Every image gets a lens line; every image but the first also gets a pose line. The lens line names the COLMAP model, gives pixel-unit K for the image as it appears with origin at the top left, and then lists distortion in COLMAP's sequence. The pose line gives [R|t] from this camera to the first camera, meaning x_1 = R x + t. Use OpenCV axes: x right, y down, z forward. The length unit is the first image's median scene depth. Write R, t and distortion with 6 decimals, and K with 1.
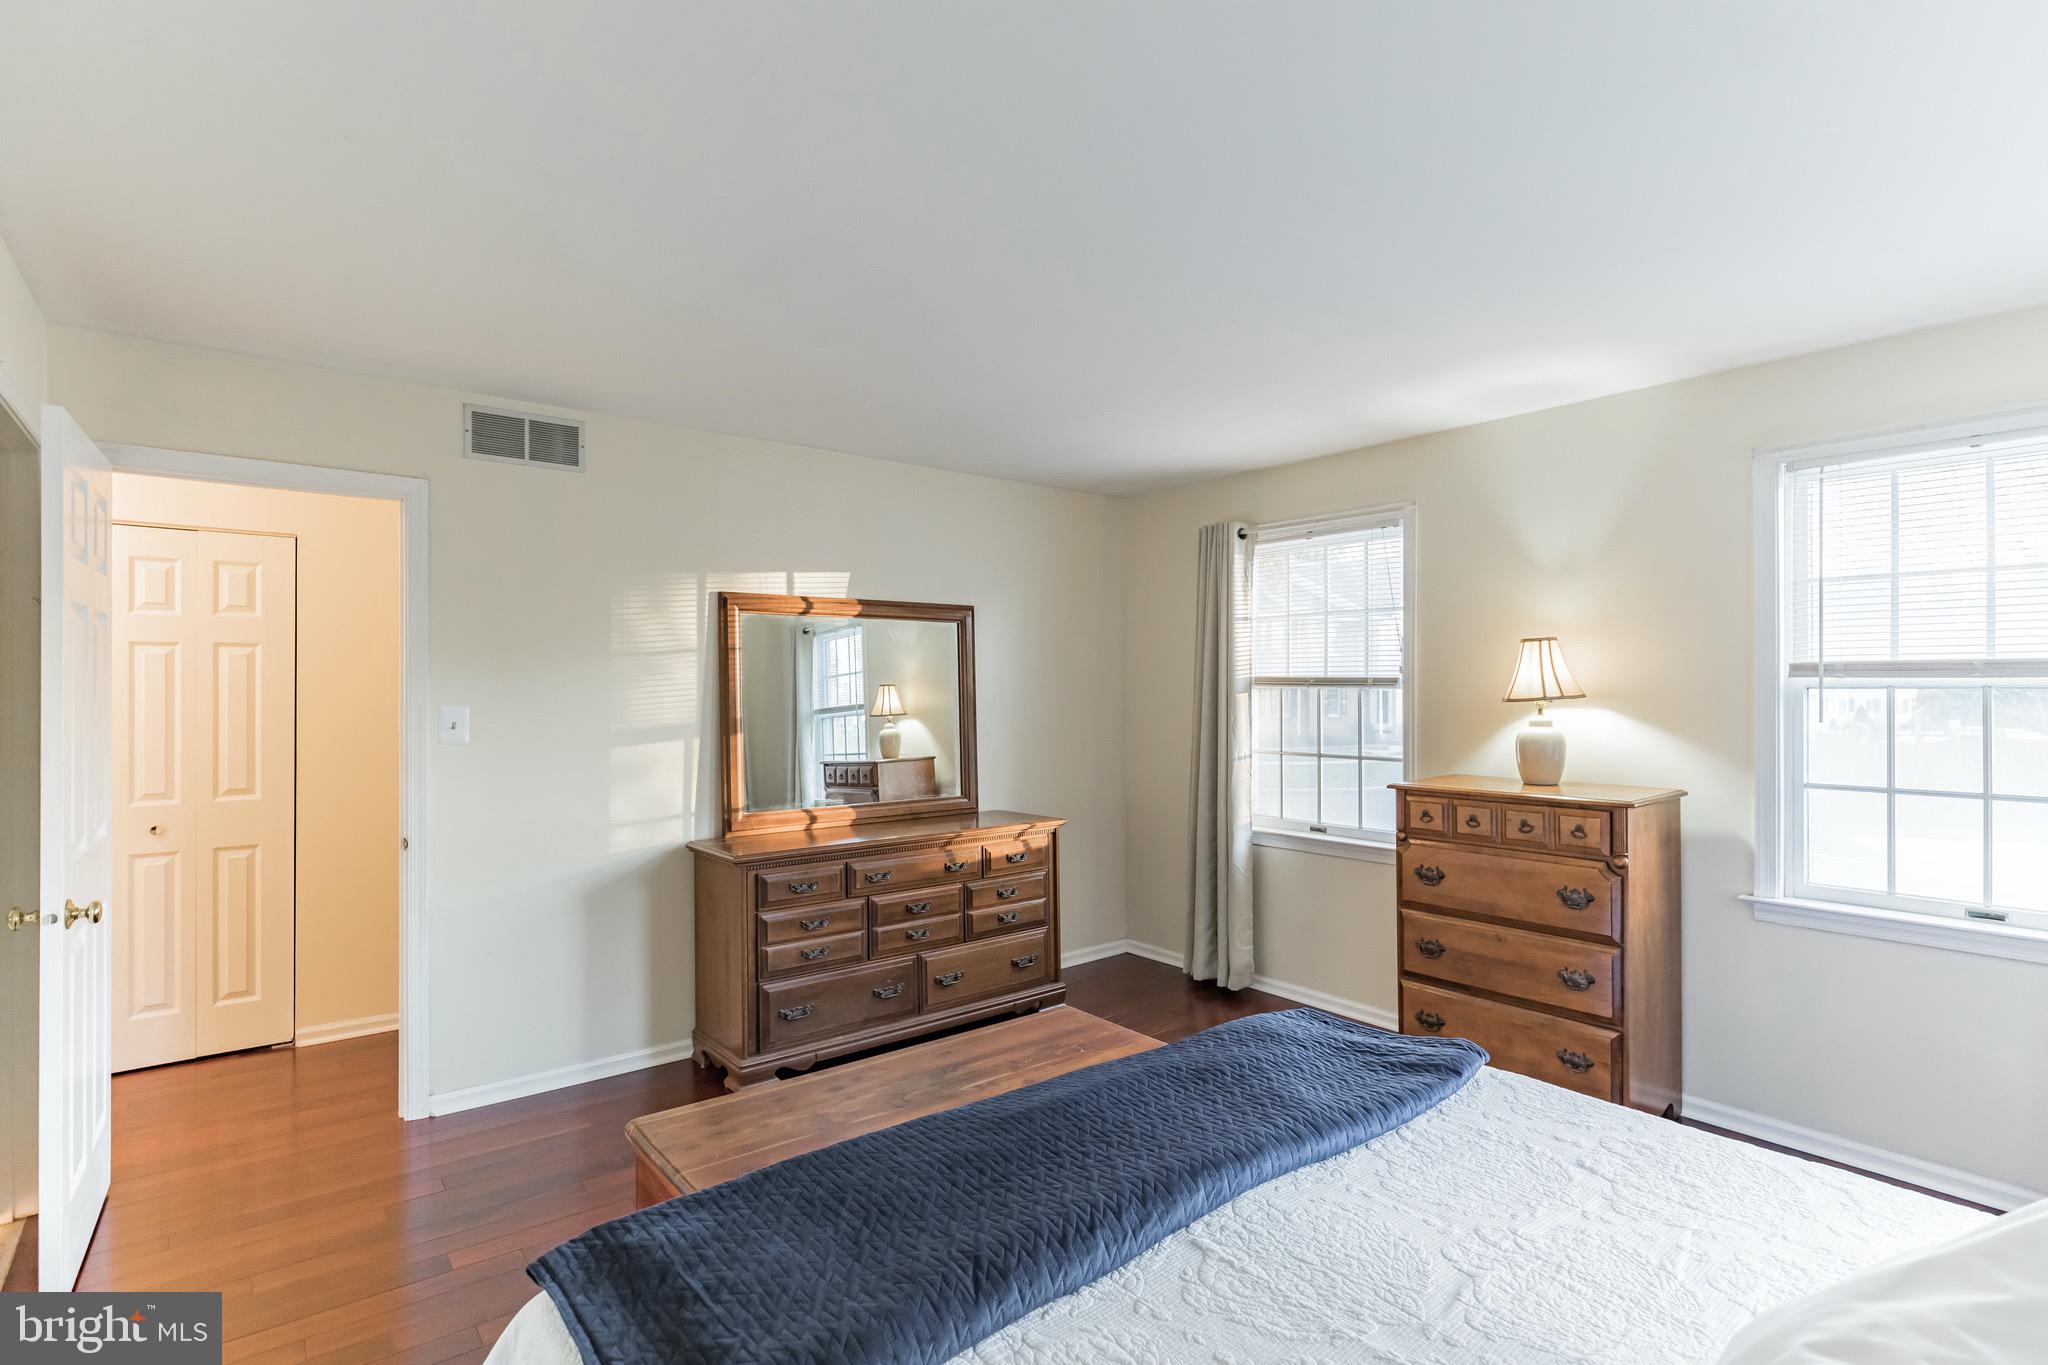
lens RADIAL K [[969.3, 0, 1024.0], [0, 969.3, 682.5], [0, 0, 1]] dist [-0.001302, -0.000255]
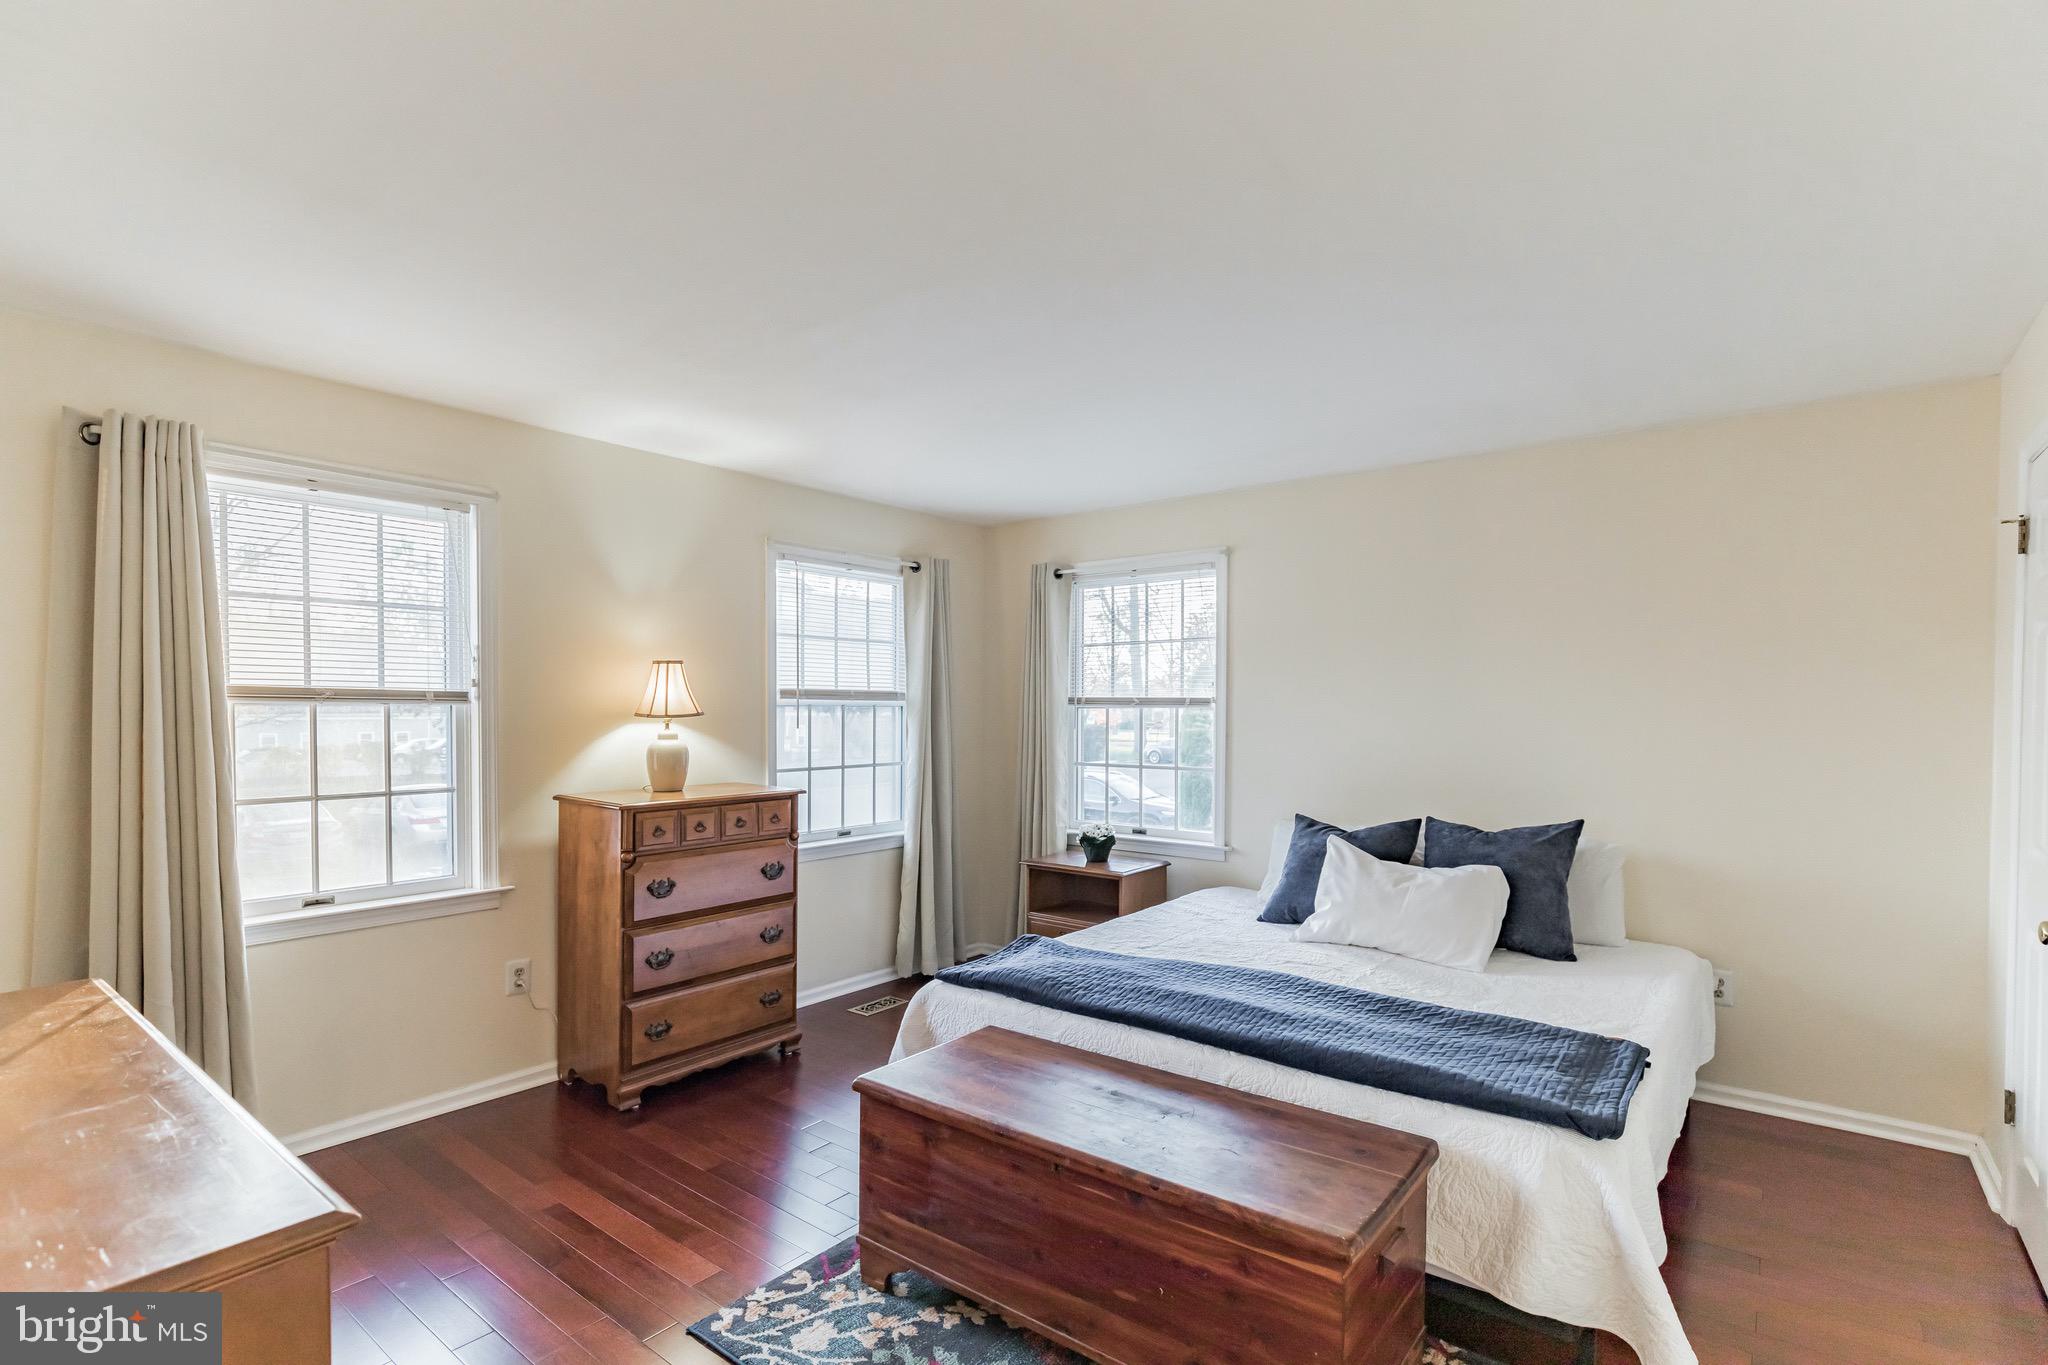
lens RADIAL K [[987.3, 0, 1052.5], [0, 987.3, 708.9], [0, 0, 1]] dist [-0.002218, -0.000350]
pose [[-0.232842, -0.002134, 0.972512, -0.682541], [-0.009375, 0.999956, -0.000050, 0.005925], [-0.972469, -0.009129, -0.232852, 0.833161]]
